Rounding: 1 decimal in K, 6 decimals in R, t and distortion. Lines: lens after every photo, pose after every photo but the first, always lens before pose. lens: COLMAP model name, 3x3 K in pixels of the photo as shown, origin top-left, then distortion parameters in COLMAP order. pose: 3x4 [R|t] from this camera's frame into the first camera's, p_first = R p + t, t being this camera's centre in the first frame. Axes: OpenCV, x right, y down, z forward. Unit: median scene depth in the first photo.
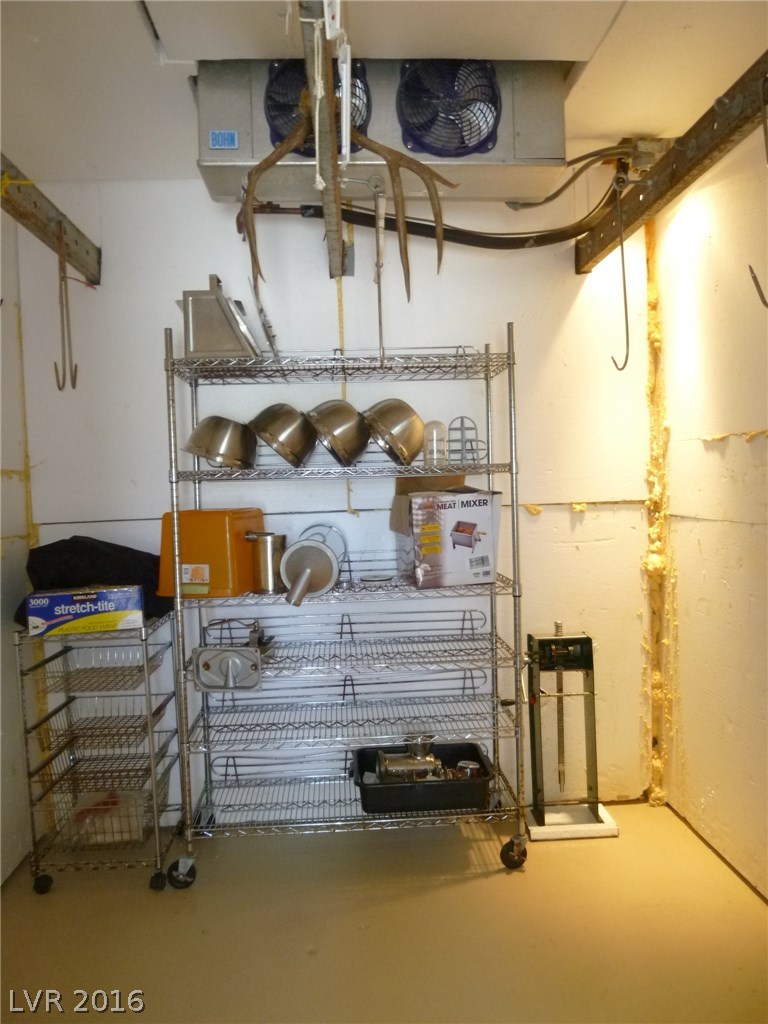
lens RADIAL K [[754.9, 0, 384.6], [0, 754.9, 513.3], [0, 0, 1]] dist [-0.048848, 0.000635]
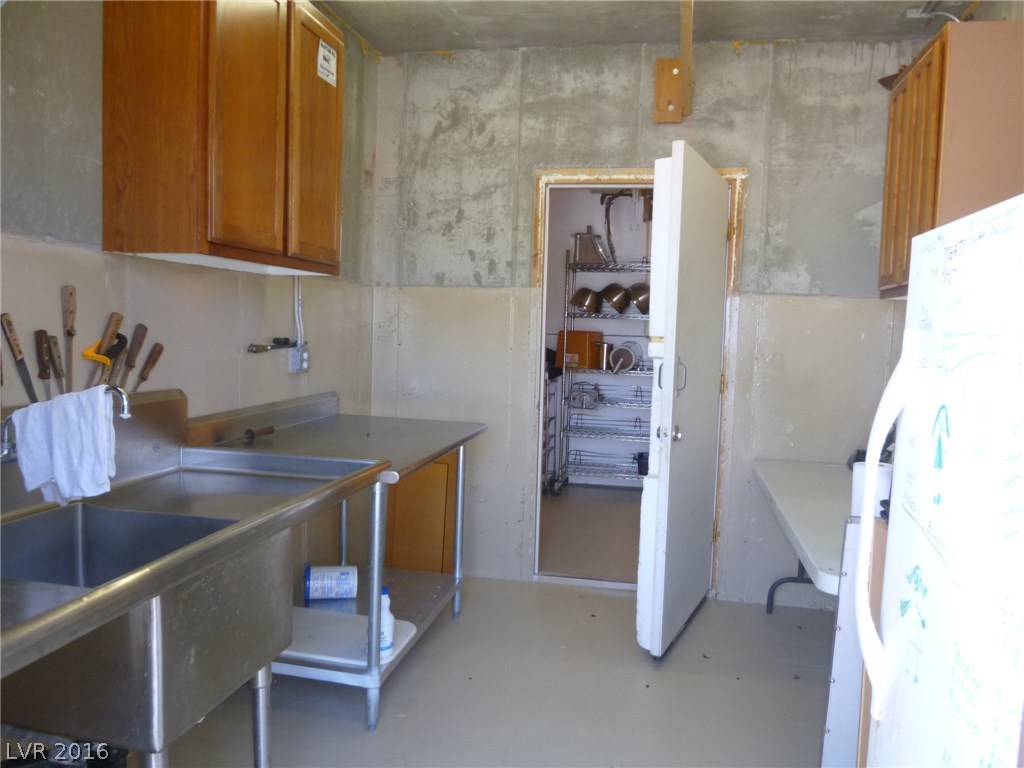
lens RADIAL K [[754.9, 0, 510.0], [0, 754.9, 383.6], [0, 0, 1]] dist [-0.048848, 0.000635]
pose [[0.962605, 0.078774, -0.259204, 0.151944], [-0.069040, 0.996531, 0.046462, 0.059063], [0.261965, -0.026829, 0.964704, -1.153726]]
